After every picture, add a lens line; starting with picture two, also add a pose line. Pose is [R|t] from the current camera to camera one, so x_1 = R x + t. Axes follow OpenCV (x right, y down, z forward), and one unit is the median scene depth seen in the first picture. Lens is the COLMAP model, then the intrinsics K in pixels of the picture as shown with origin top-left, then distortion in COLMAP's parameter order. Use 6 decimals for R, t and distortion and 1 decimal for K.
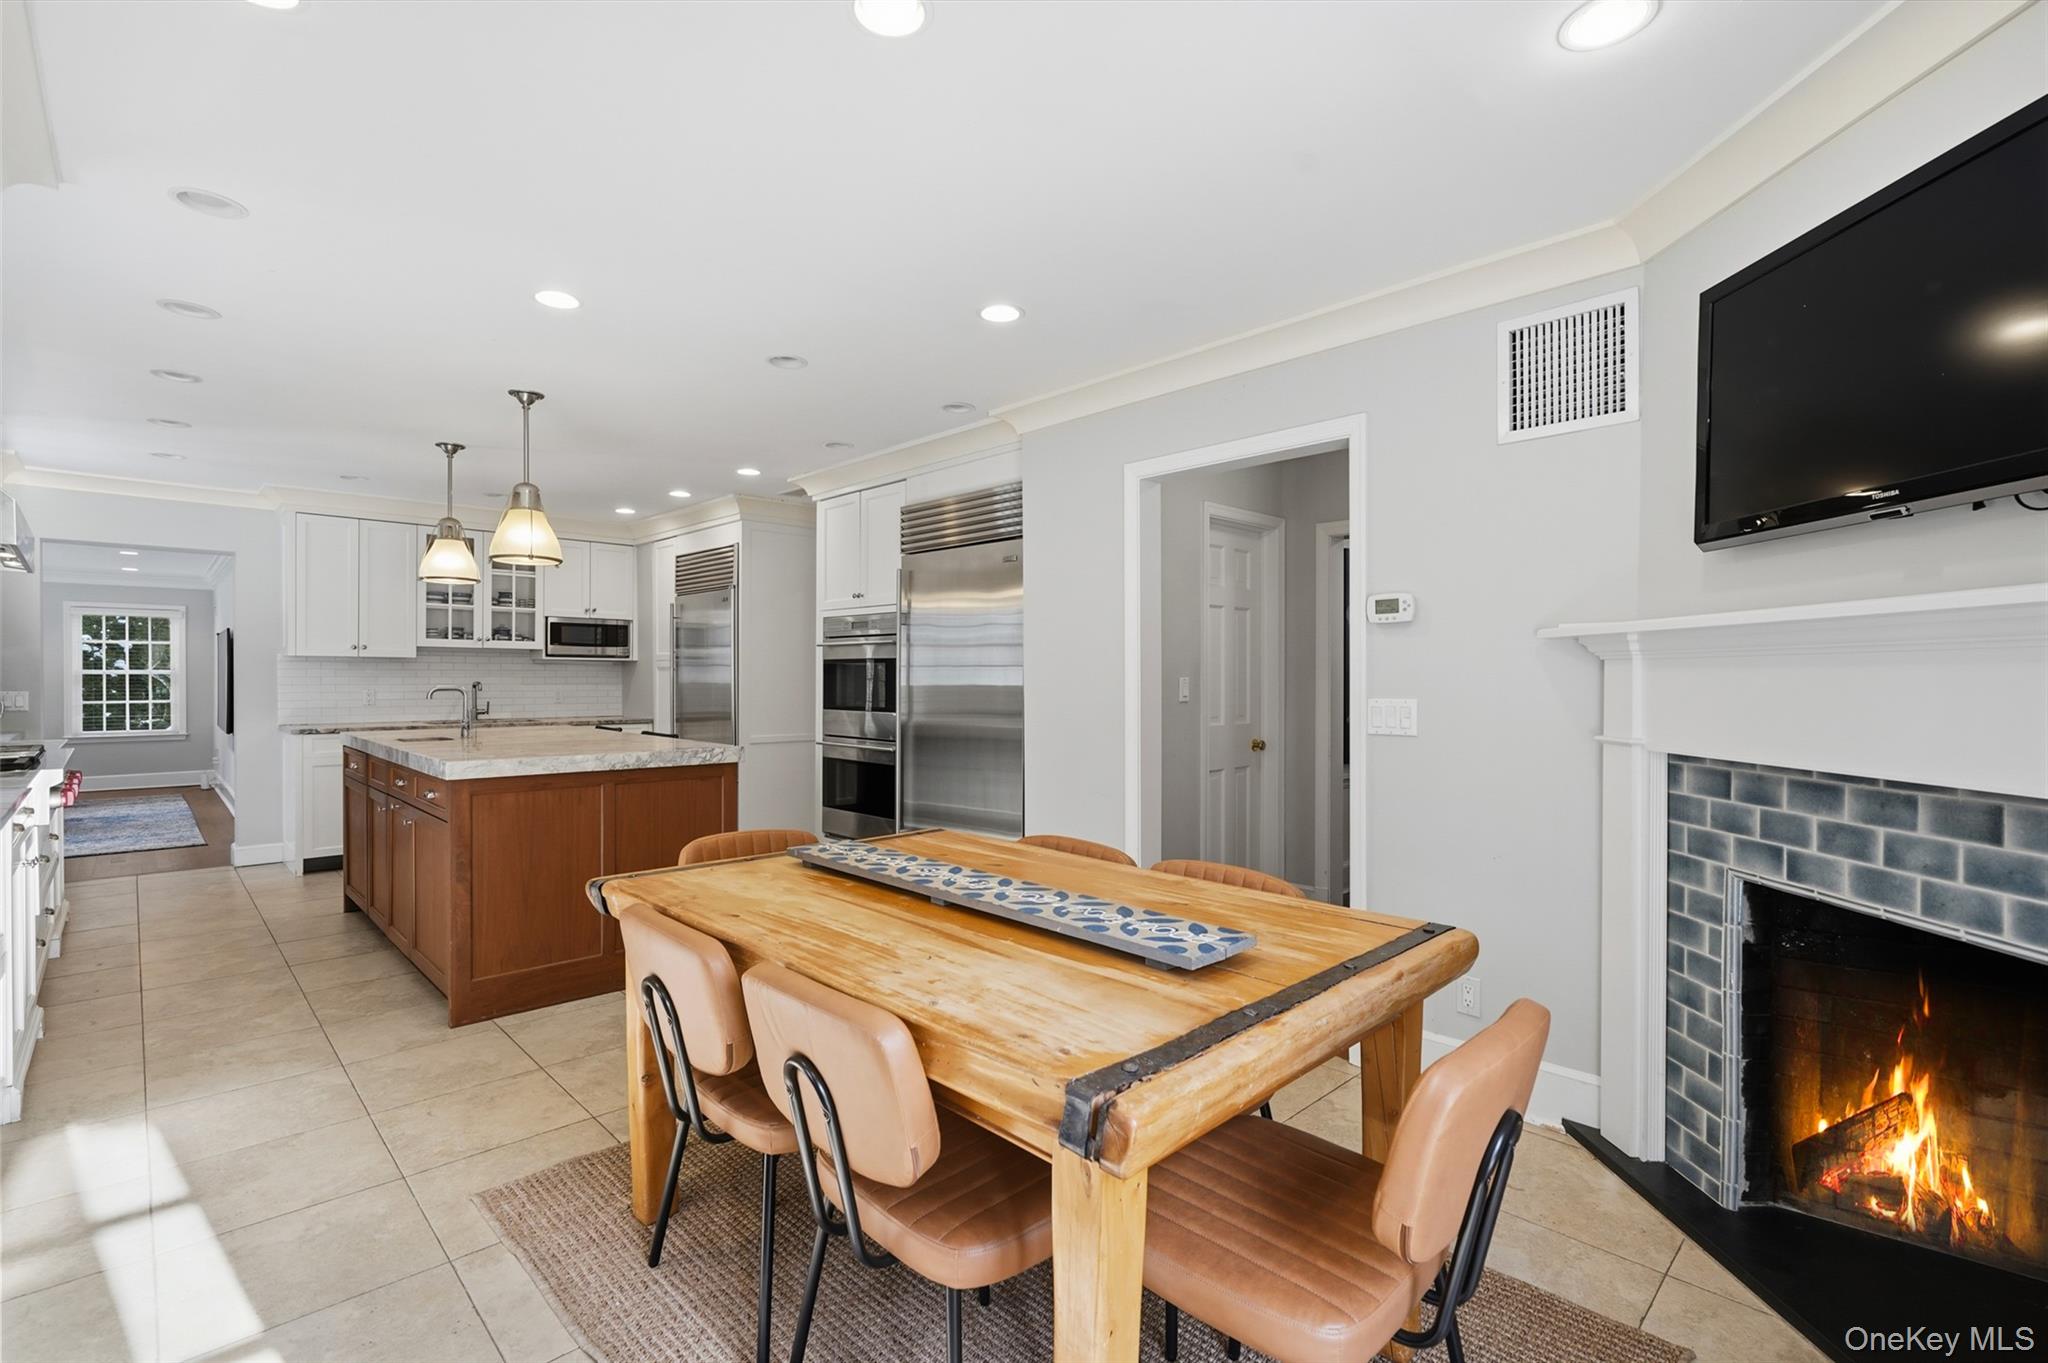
lens RADIAL K [[920.2, 0, 1024.0], [0, 920.2, 681.5], [0, 0, 1]] dist [-0.000226, 0.000313]
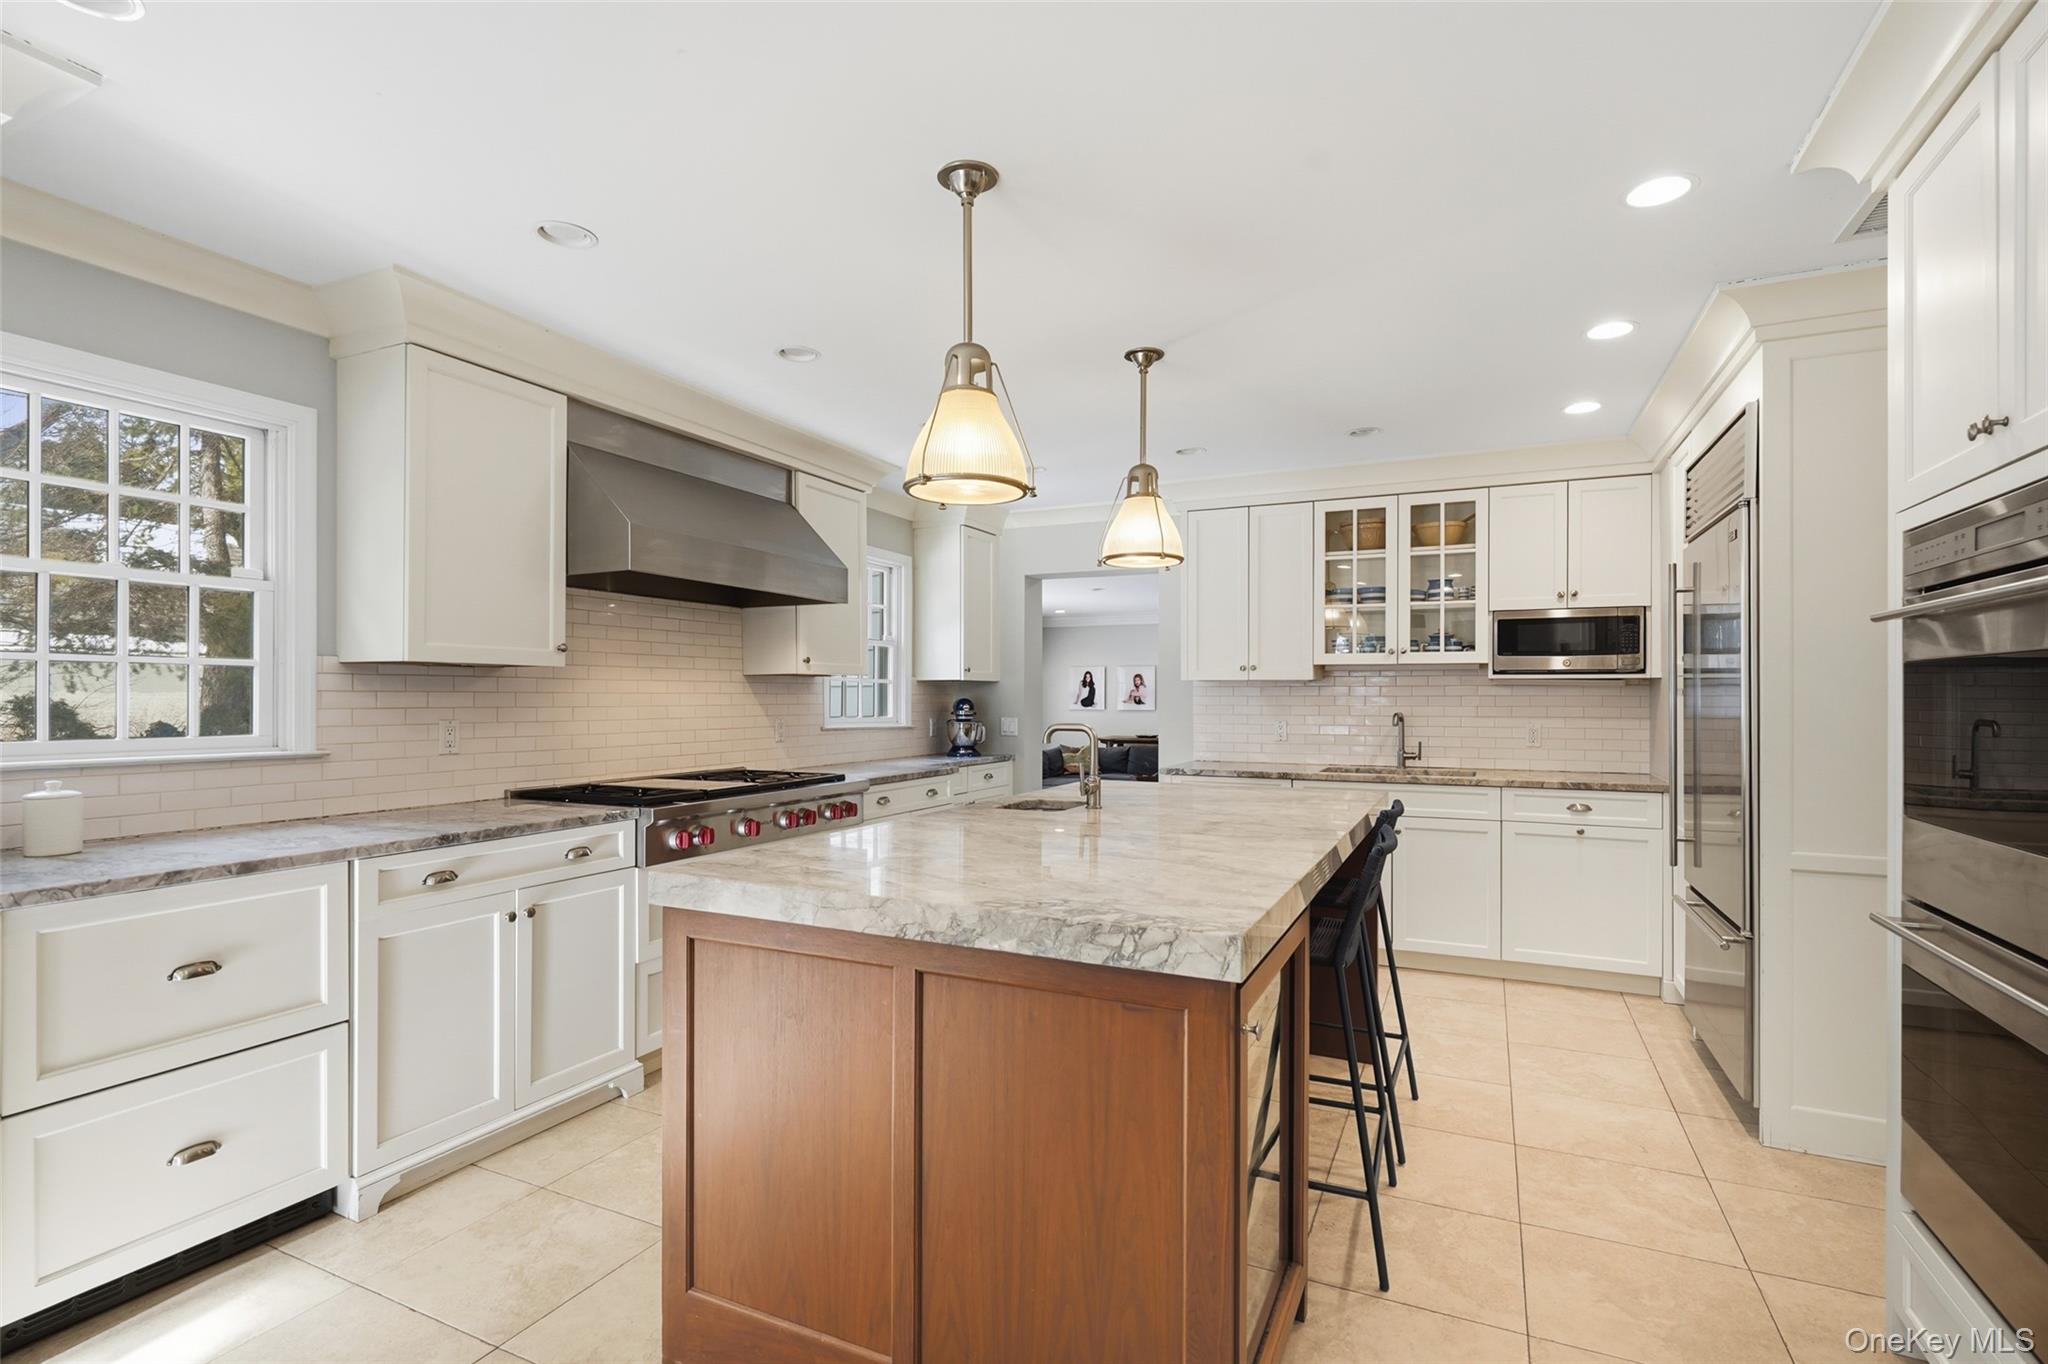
lens RADIAL K [[967.0, 0, 1020.5], [0, 967.0, 699.4], [0, 0, 1]] dist [-0.006080, -0.000250]
pose [[0.344191, 0.001069, -0.938899, -0.019339], [-0.006597, 0.999977, -0.001280, -0.022331], [0.938877, 0.006634, 0.344190, 1.526381]]
